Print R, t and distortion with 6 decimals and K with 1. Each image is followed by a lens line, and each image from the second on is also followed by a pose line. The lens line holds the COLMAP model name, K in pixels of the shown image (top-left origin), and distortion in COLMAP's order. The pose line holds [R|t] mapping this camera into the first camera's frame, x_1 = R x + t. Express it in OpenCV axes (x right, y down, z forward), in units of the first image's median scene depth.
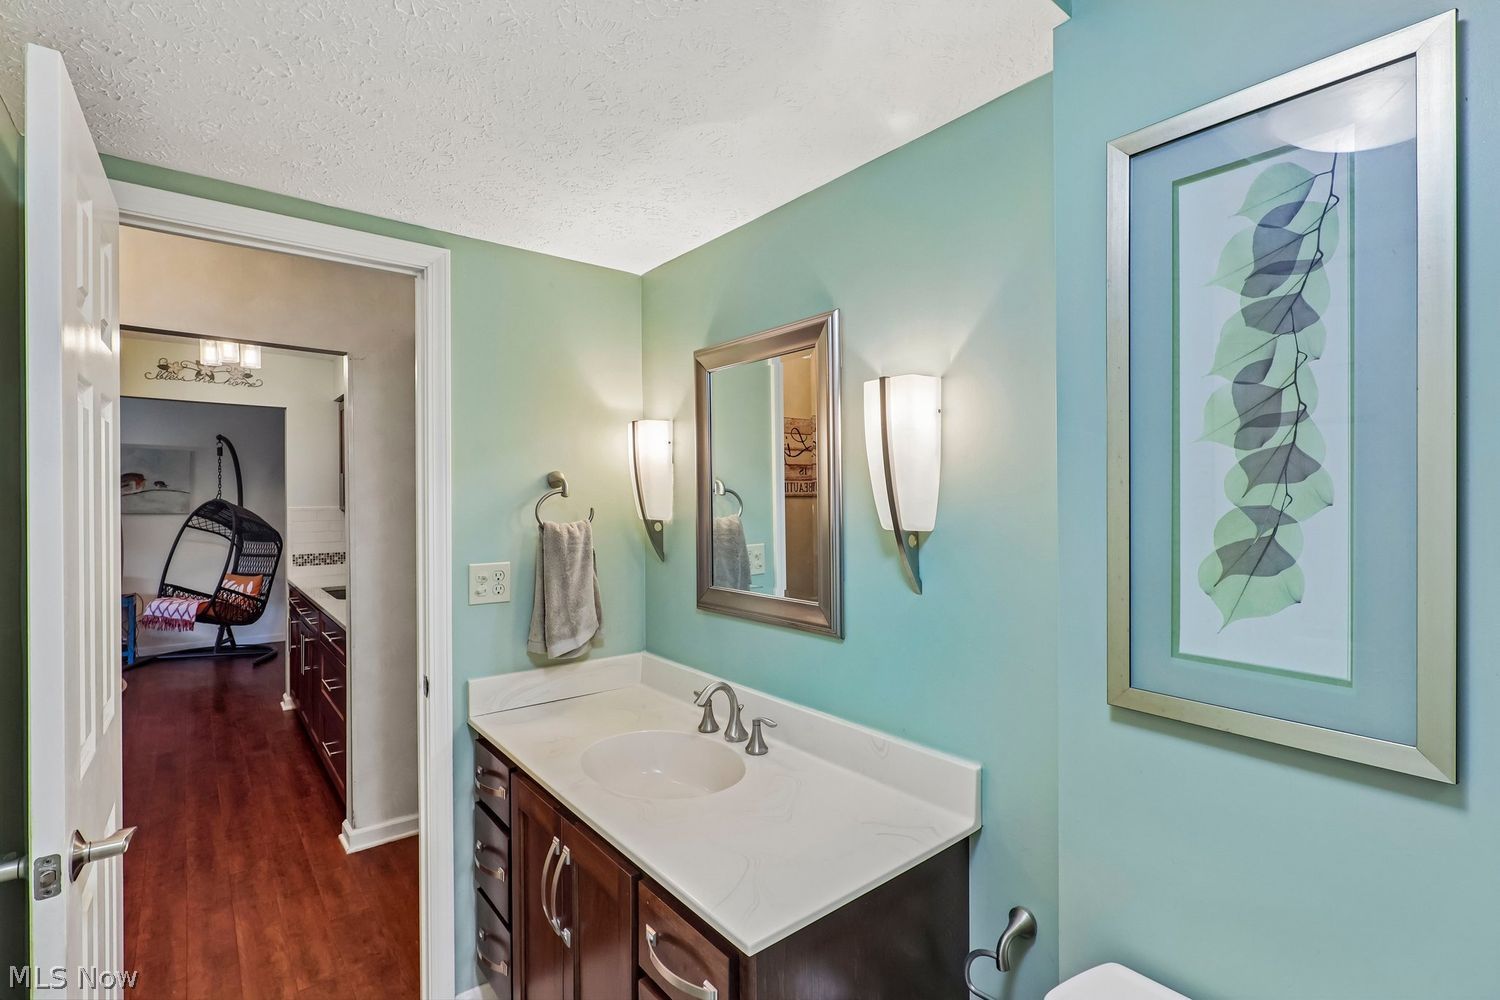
lens RADIAL K [[698.8, 0, 750.5], [0, 698.8, 497.3], [0, 0, 1]] dist [-0.005979, 0.003709]
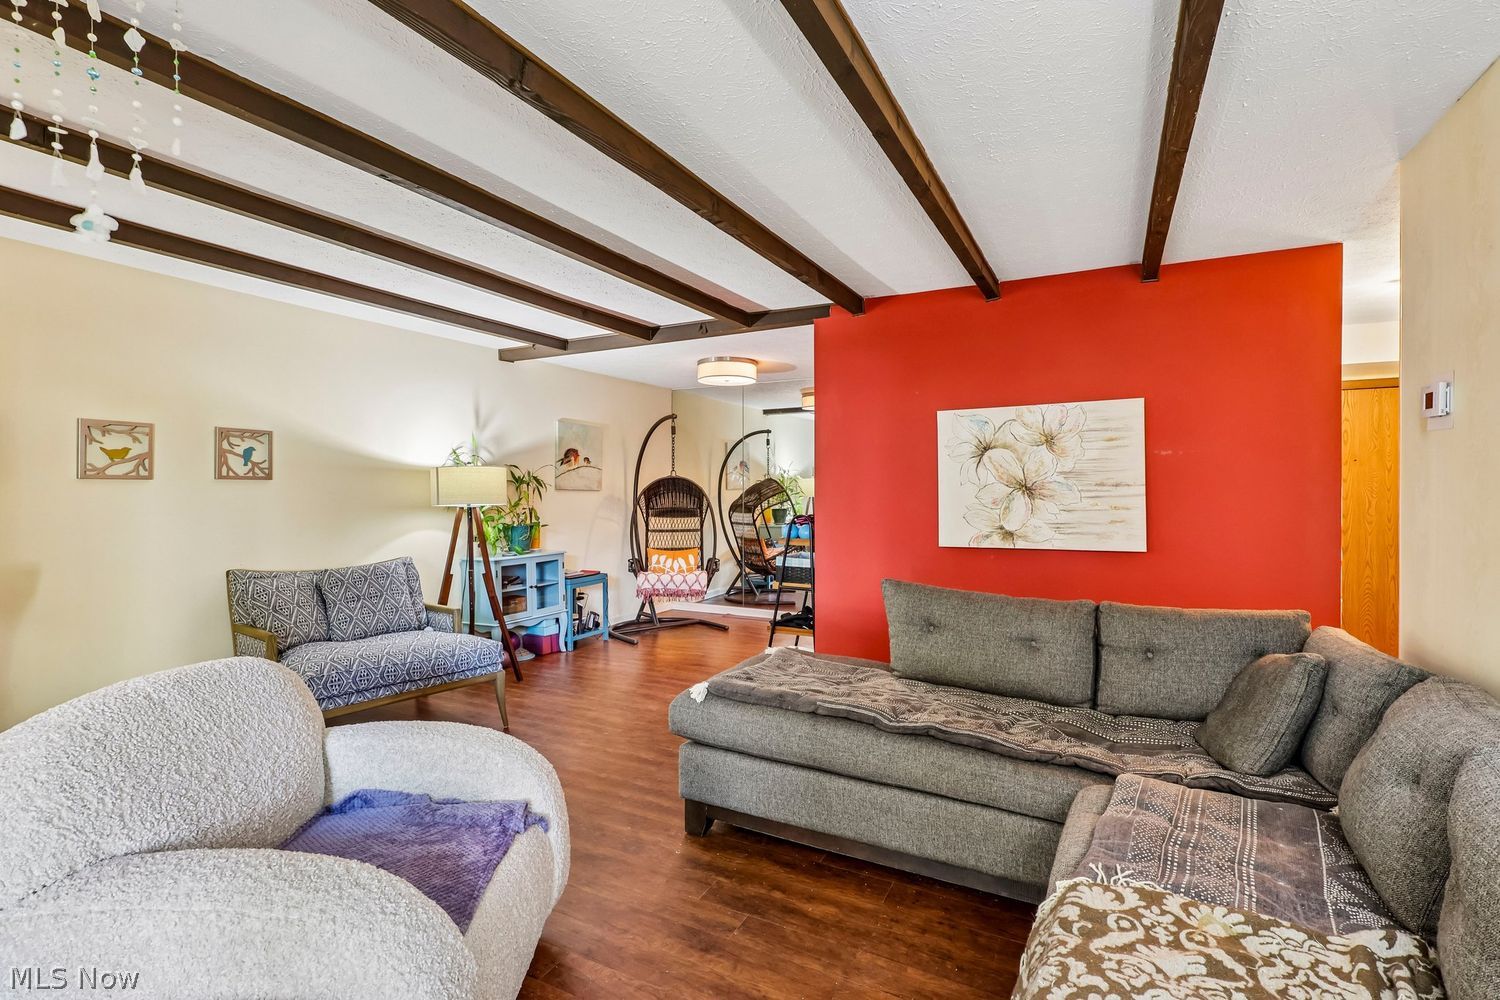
lens RADIAL K [[698.8, 0, 751.6], [0, 698.8, 505.1], [0, 0, 1]] dist [-0.005979, 0.003709]
pose [[0.910574, -0.010369, 0.413216, -1.099095], [-0.000751, 0.999642, 0.026739, 0.018913], [-0.413345, -0.024659, 0.910240, 0.005679]]
